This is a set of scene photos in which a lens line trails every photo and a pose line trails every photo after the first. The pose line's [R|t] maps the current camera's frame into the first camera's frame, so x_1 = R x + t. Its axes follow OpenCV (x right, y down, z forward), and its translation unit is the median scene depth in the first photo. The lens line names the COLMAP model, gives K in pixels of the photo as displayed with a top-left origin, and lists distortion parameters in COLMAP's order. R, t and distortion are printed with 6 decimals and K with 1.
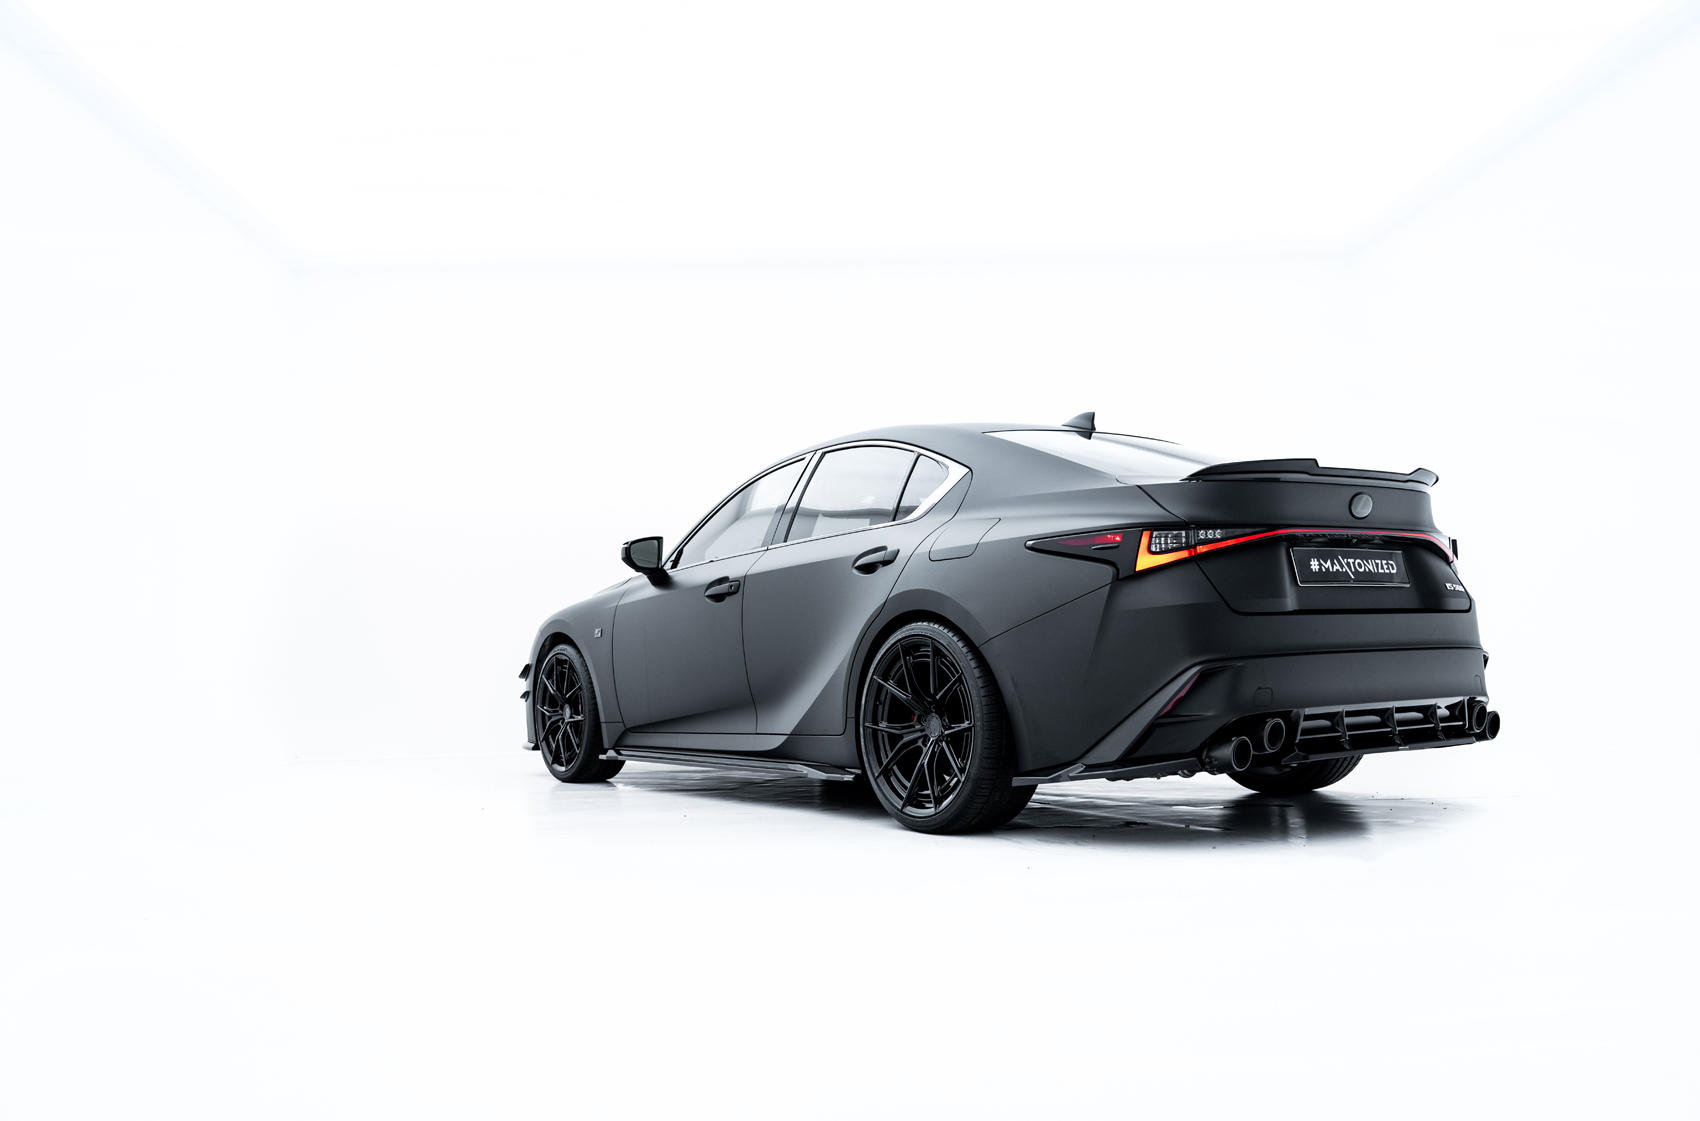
lens RADIAL K [[1397.1, 0, 849.2], [0, 1397.1, 564.4], [0, 0, 1]] dist [0.051347, -0.000242]
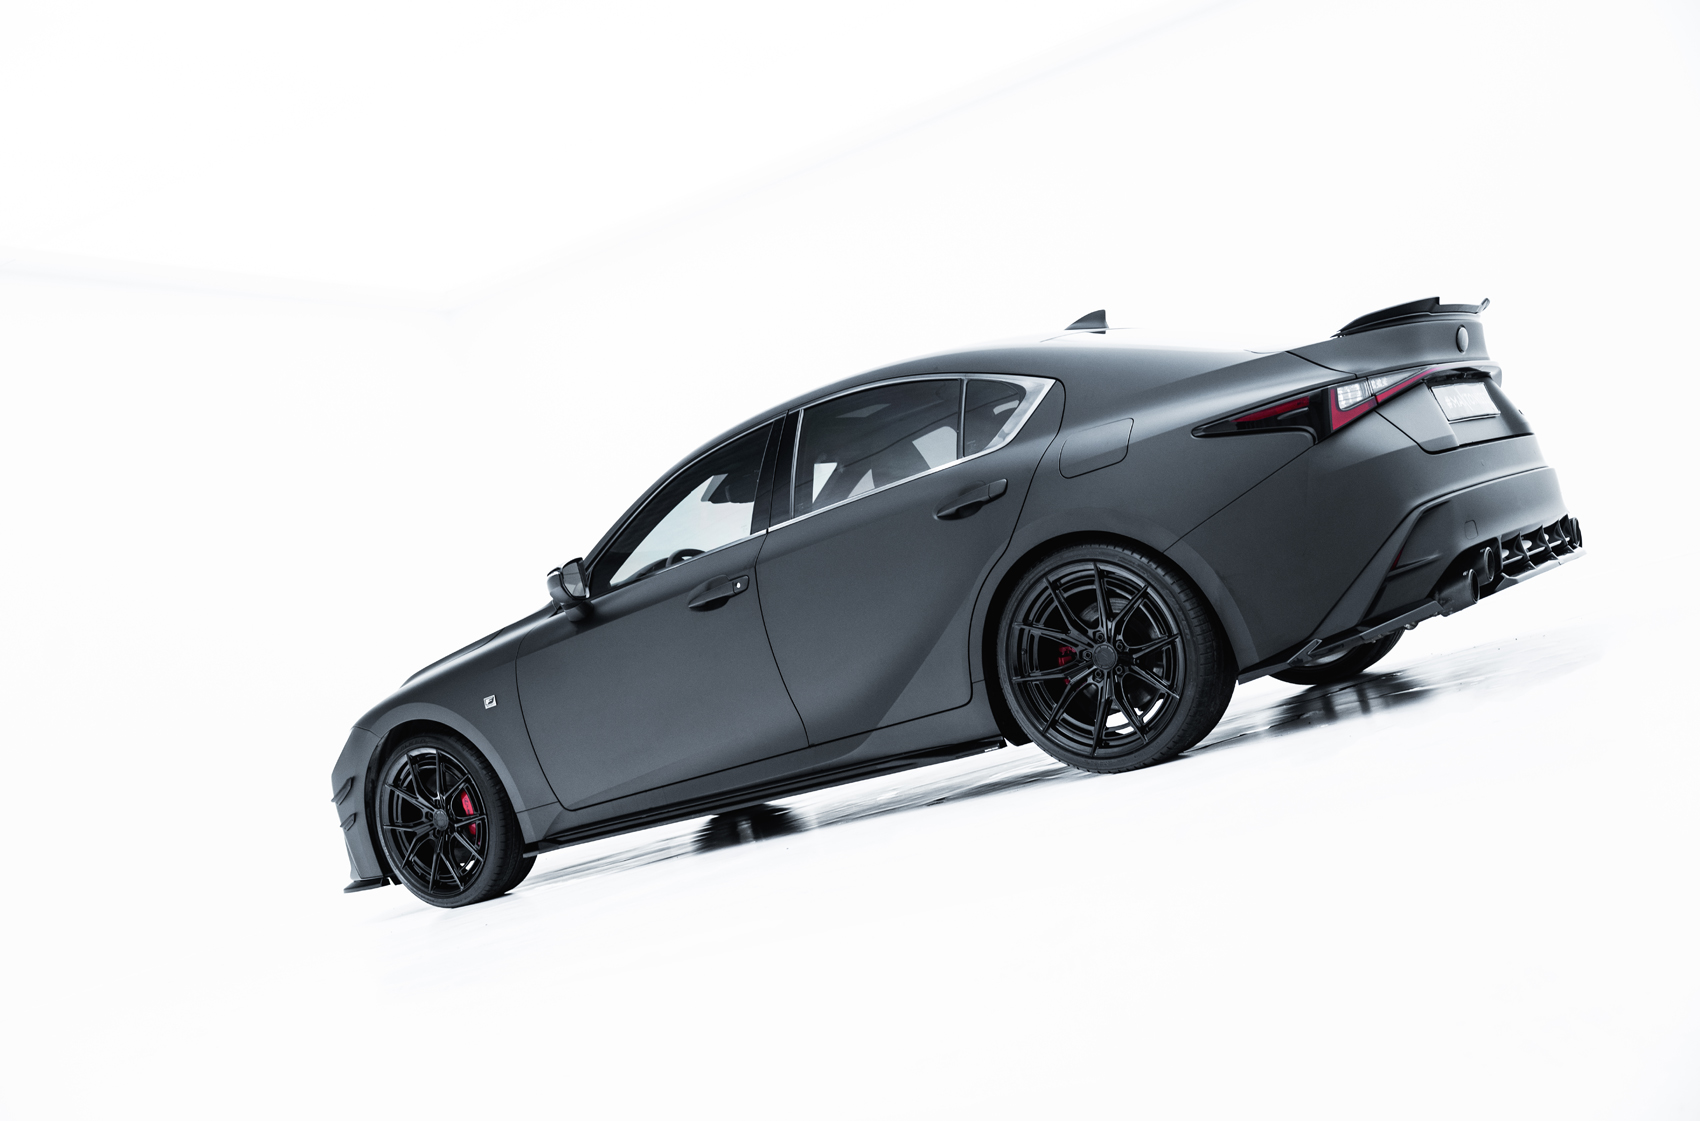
lens RADIAL K [[1874.4, 0, 850.0], [0, 1874.4, 560.5], [0, 0, 1]] dist [-0.026314, 0.004163]
pose [[0.916307, -0.194836, 0.349887, -0.501098], [0.208043, 0.978120, -0.000166, 0.020307], [-0.342199, 0.072944, 0.936792, -0.085267]]
